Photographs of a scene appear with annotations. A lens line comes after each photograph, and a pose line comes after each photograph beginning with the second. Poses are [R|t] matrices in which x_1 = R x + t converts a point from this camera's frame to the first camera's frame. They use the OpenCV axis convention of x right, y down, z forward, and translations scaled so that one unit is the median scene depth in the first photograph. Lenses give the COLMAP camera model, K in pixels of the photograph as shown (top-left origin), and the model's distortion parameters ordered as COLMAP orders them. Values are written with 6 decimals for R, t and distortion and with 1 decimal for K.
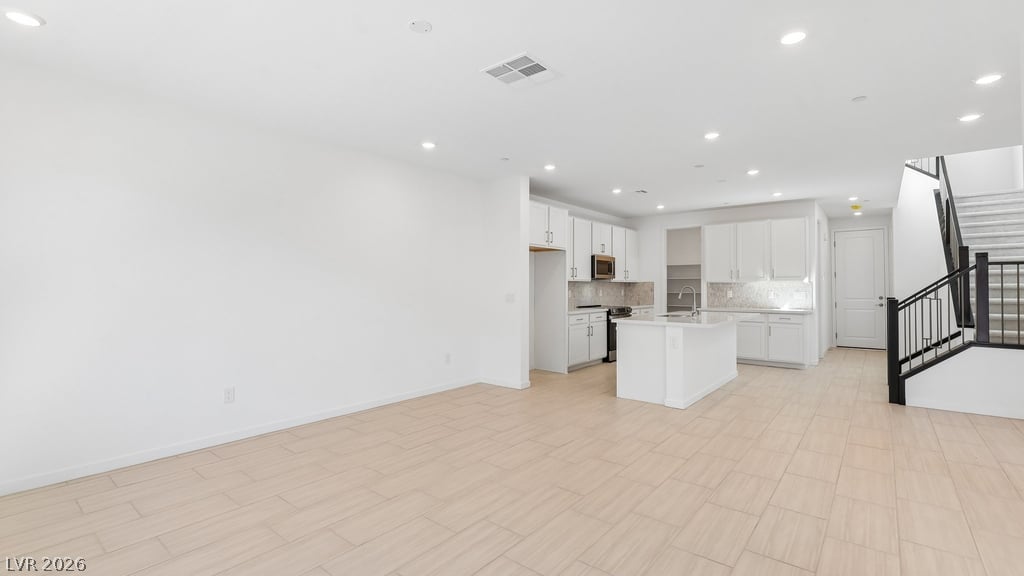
lens RADIAL K [[459.7, 0, 516.8], [0, 459.7, 281.3], [0, 0, 1]] dist [0.000763, -0.000432]
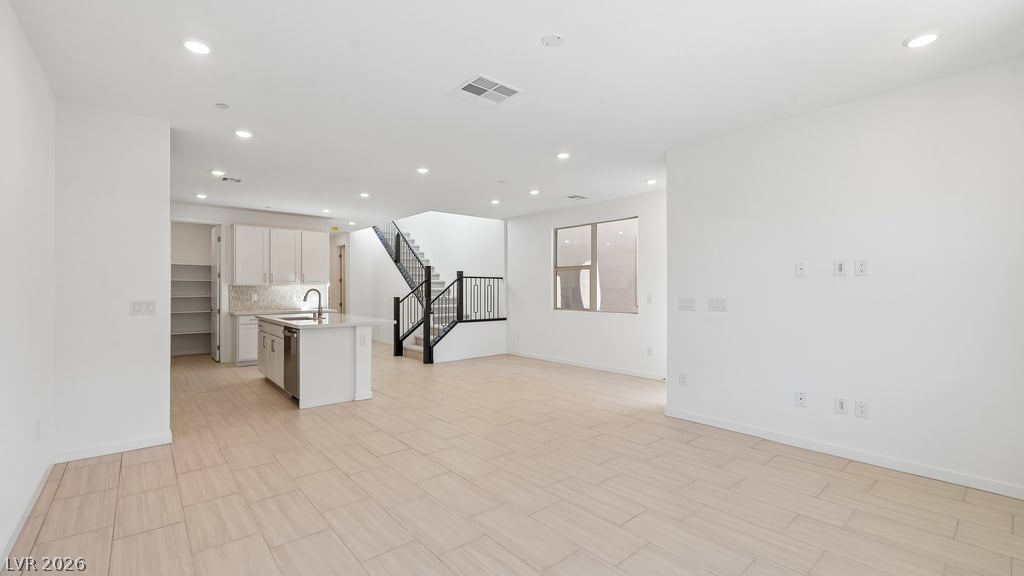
lens RADIAL K [[432.7, 0, 515.1], [0, 432.7, 287.8], [0, 0, 1]] dist [0.002371, 0.000888]
pose [[0.184436, 0.004290, 0.982835, -0.403539], [-0.010851, 0.999938, -0.002328, 0.003750], [-0.982785, -0.010236, 0.184471, 0.300333]]
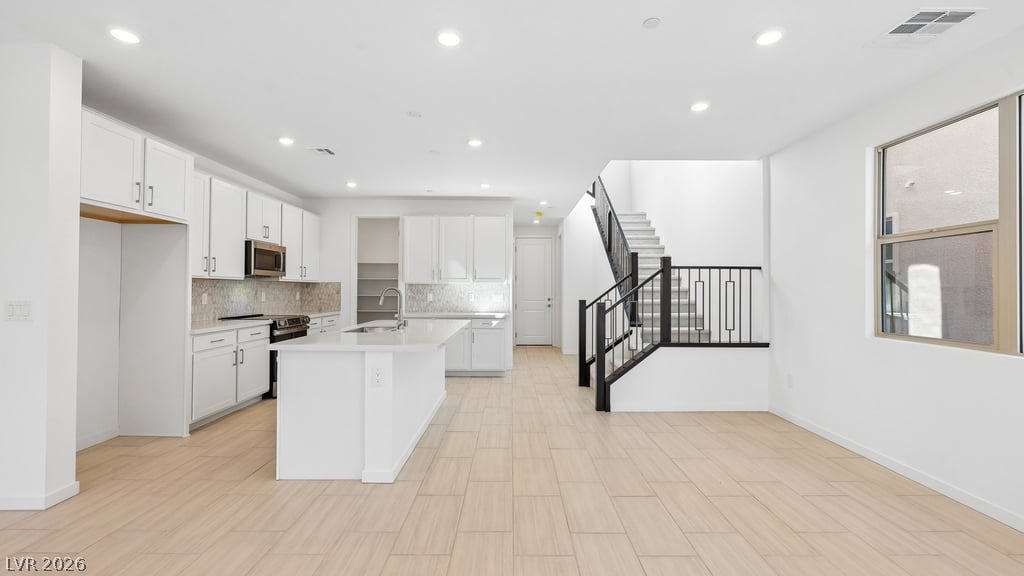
lens RADIAL K [[432.7, 0, 513.8], [0, 432.7, 285.6], [0, 0, 1]] dist [0.002371, 0.000888]
pose [[0.779559, 0.009253, 0.626261, 0.078089], [-0.011308, 0.999936, -0.000698, 0.005142], [-0.626227, -0.006537, 0.779613, 0.285589]]
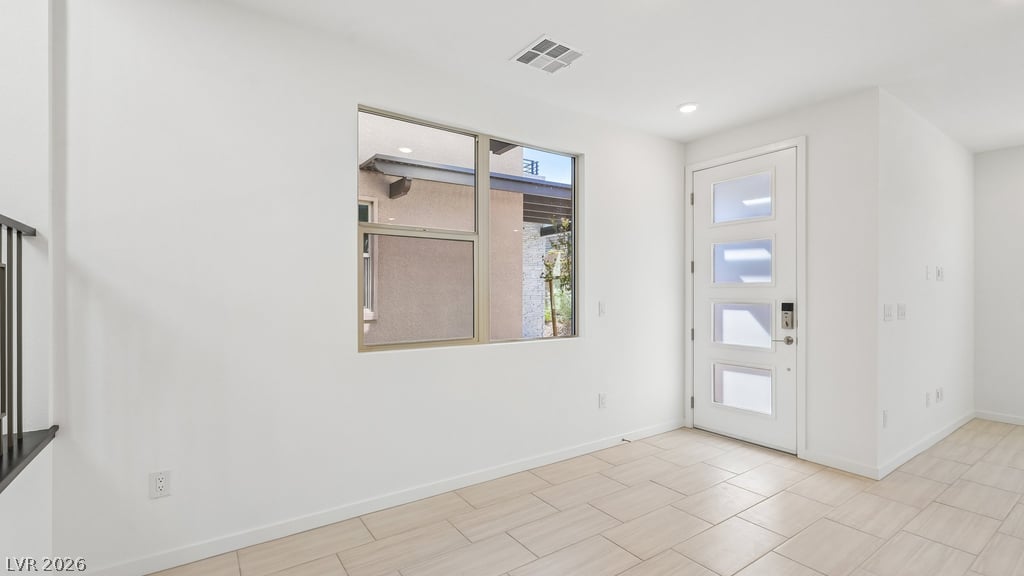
lens RADIAL K [[459.7, 0, 516.0], [0, 459.7, 292.4], [0, 0, 1]] dist [0.000763, -0.000432]
pose [[-0.960295, 0.000816, 0.278985, 0.423799], [-0.003914, 0.999858, -0.016397, 0.013304], [-0.278959, -0.016838, -0.960155, 0.702927]]
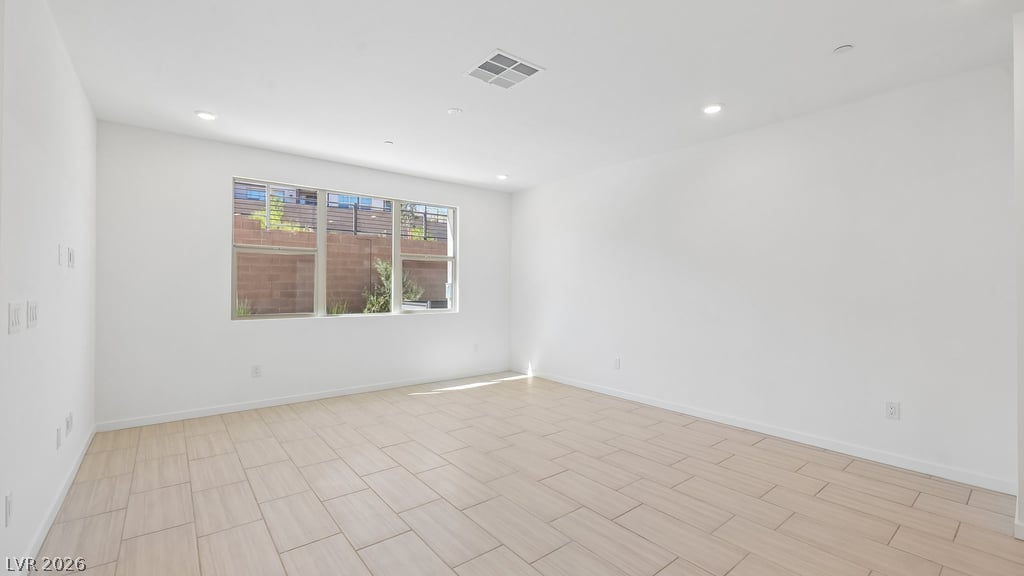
lens RADIAL K [[432.7, 0, 507.1], [0, 432.7, 285.1], [0, 0, 1]] dist [0.002371, 0.000888]
pose [[-0.224485, -0.005227, -0.974464, 0.376129], [0.002440, 0.999979, -0.005926, 0.007623], [0.974475, -0.003708, -0.224467, 0.495323]]
